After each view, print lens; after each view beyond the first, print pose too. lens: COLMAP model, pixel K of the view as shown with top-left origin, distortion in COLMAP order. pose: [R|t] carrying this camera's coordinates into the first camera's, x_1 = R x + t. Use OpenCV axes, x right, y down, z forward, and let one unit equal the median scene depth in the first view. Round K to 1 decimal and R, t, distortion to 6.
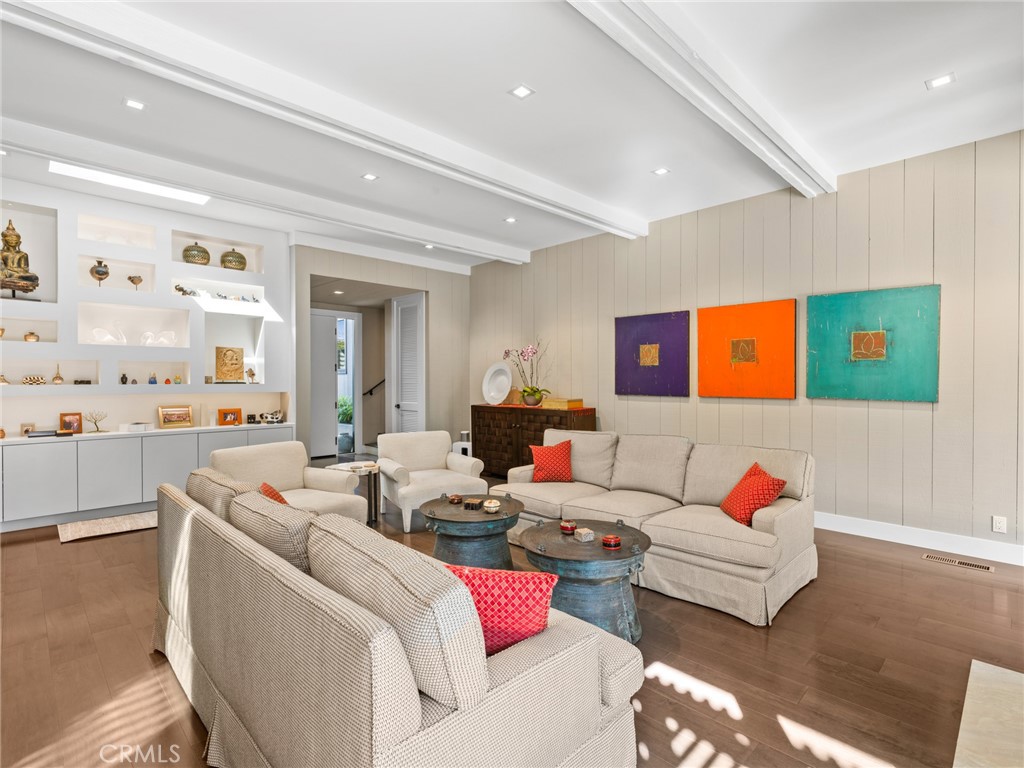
lens RADIAL K [[507.5, 0, 512.0], [0, 507.5, 384.0], [0, 0, 1]] dist [0.002691, -0.000147]
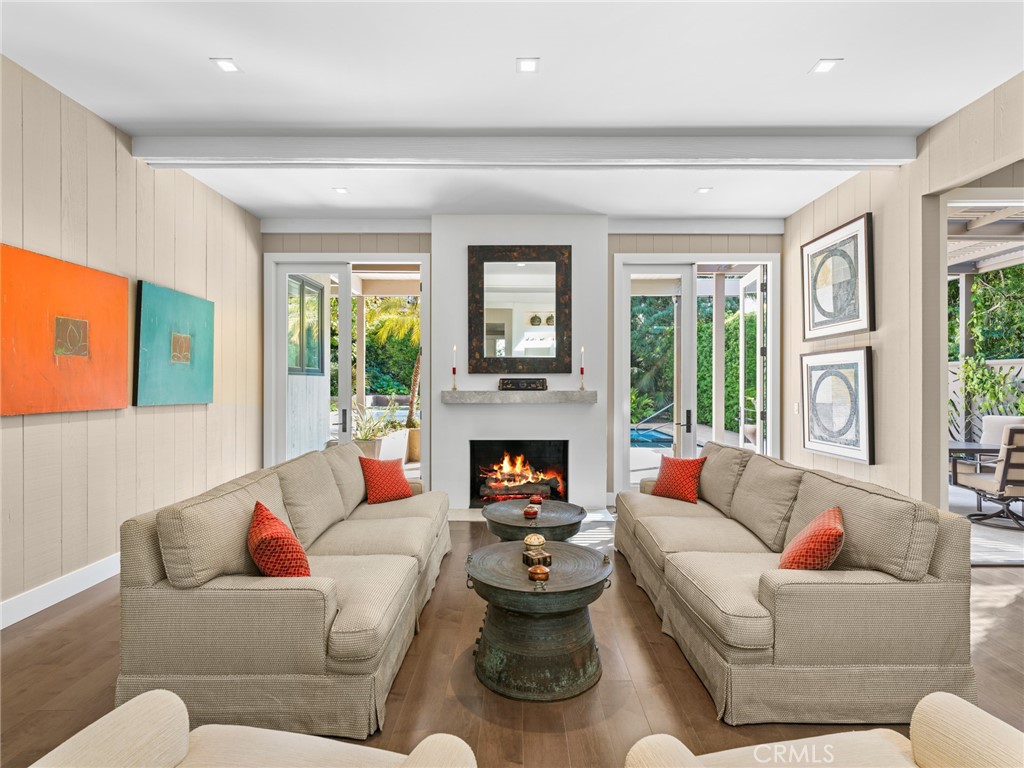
lens RADIAL K [[507.5, 0, 512.0], [0, 507.5, 384.0], [0, 0, 1]] dist [0.002691, -0.000147]
pose [[-0.705480, 0.003851, 0.708719, -0.347176], [0.009659, 0.999945, 0.004181, -0.004552], [-0.708664, 0.009795, -0.705478, 0.989476]]
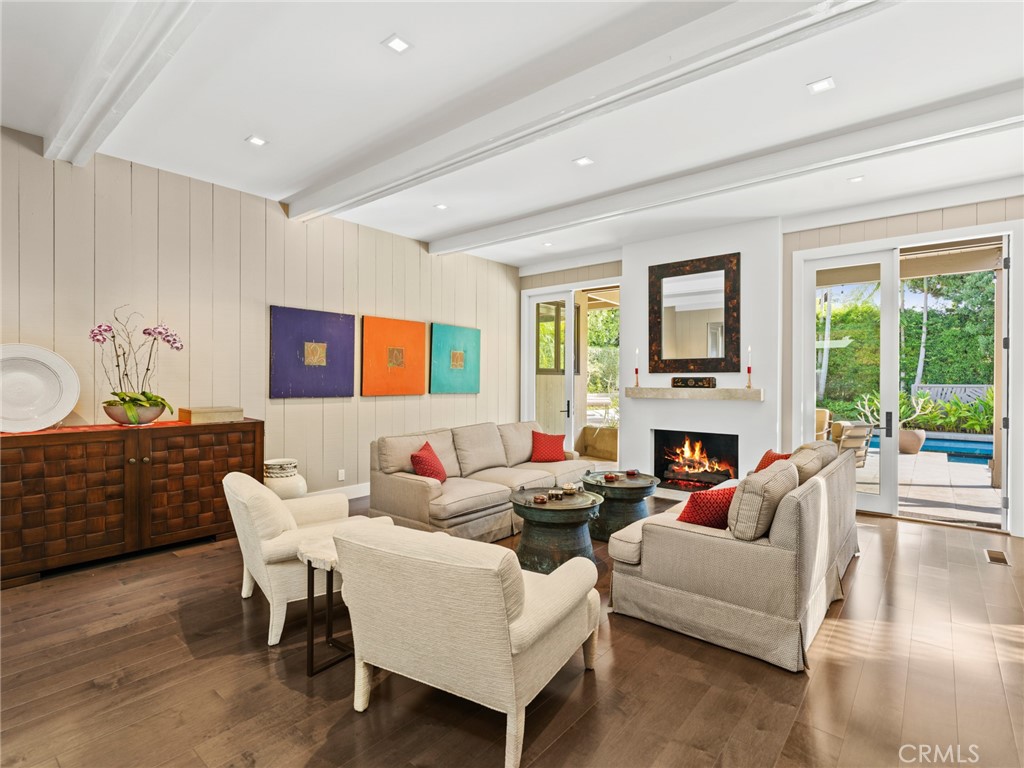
lens RADIAL K [[507.5, 0, 512.0], [0, 507.5, 384.0], [0, 0, 1]] dist [0.002691, -0.000147]
pose [[-0.081856, -0.003712, 0.996637, -0.745113], [0.006815, 0.999968, 0.004284, -0.003511], [-0.996621, 0.007143, -0.081829, 0.766408]]
